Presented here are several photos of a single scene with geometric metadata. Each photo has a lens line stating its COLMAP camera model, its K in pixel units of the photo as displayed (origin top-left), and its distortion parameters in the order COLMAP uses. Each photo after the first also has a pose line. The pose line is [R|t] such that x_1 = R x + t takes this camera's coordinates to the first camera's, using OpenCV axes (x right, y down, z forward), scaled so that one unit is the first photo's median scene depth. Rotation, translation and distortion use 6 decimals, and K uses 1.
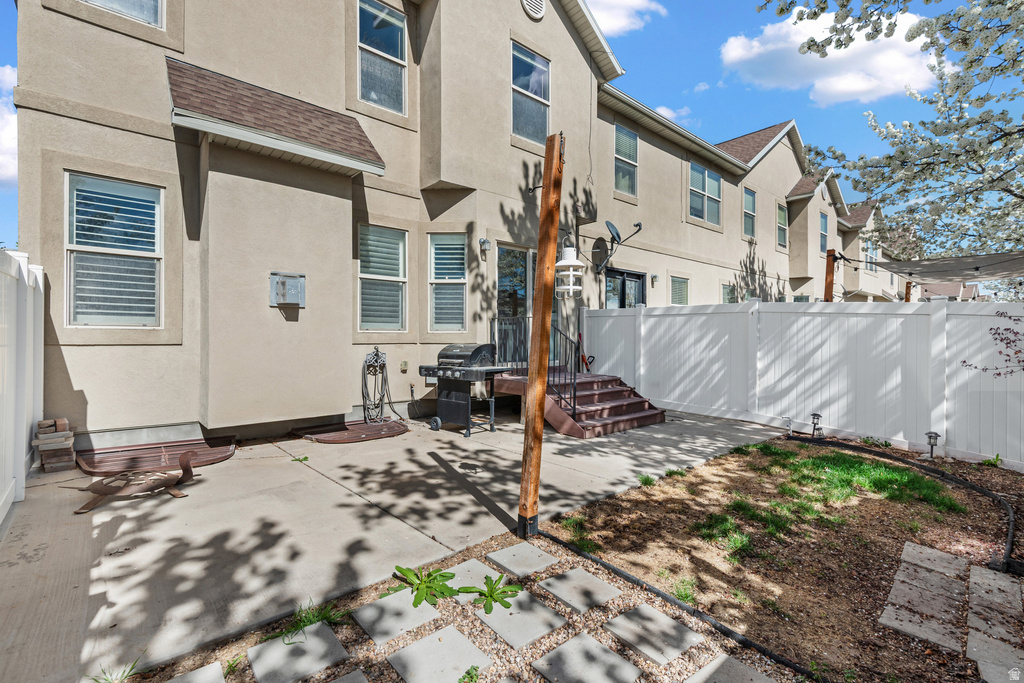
lens RADIAL K [[467.4, 0, 516.2], [0, 467.4, 336.7], [0, 0, 1]] dist [0.015738, -0.003956]
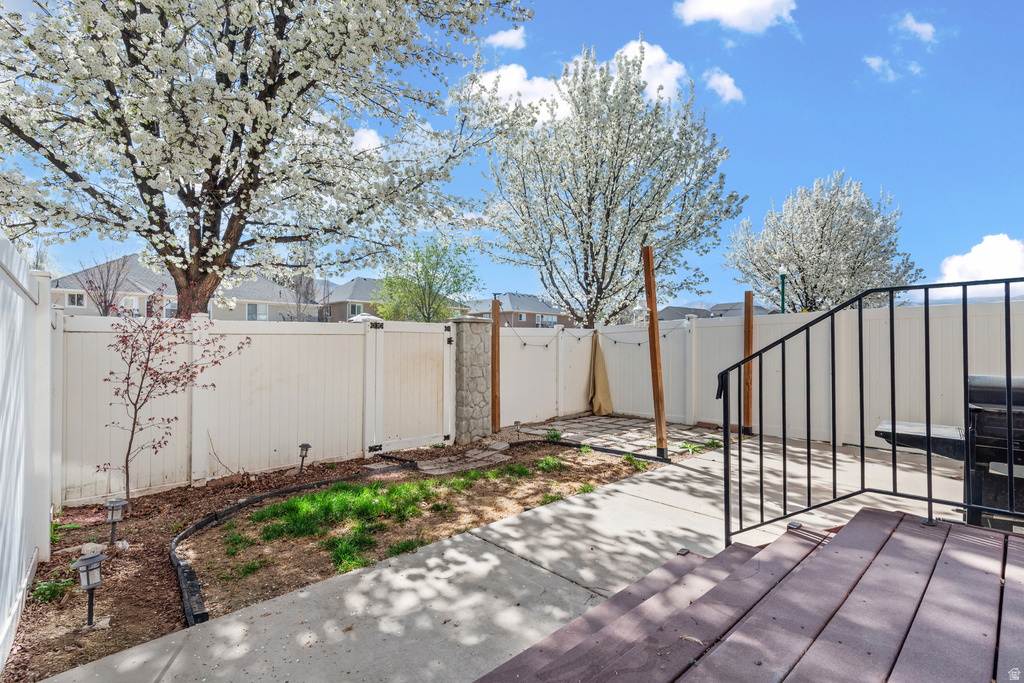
lens RADIAL K [[467.4, 0, 512.4], [0, 467.4, 341.1], [0, 0, 1]] dist [0.015738, -0.003956]
pose [[-0.999828, -0.001407, -0.018496, 0.520724], [-0.001283, 0.999977, -0.006715, -0.016405], [0.018505, -0.006690, -0.999806, 2.321103]]
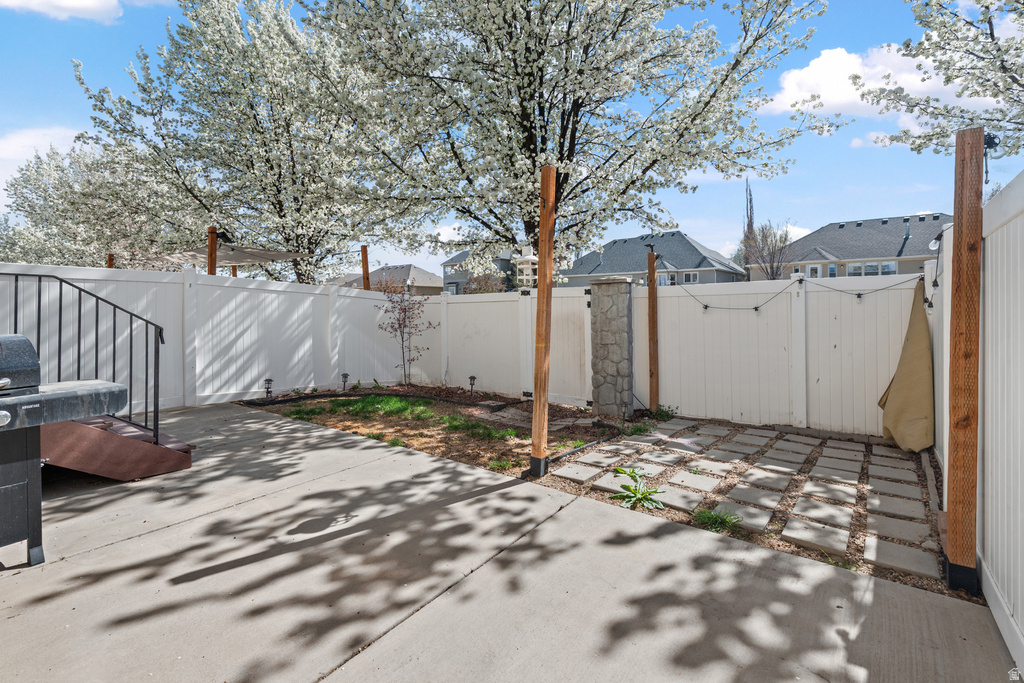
lens RADIAL K [[467.4, 0, 510.1], [0, 467.4, 308.4], [0, 0, 1]] dist [0.015738, -0.003956]
pose [[-0.212411, 0.002406, 0.977177, -0.982162], [0.004025, 0.999991, -0.001587, -0.012622], [-0.977172, 0.003596, -0.212419, 1.136688]]
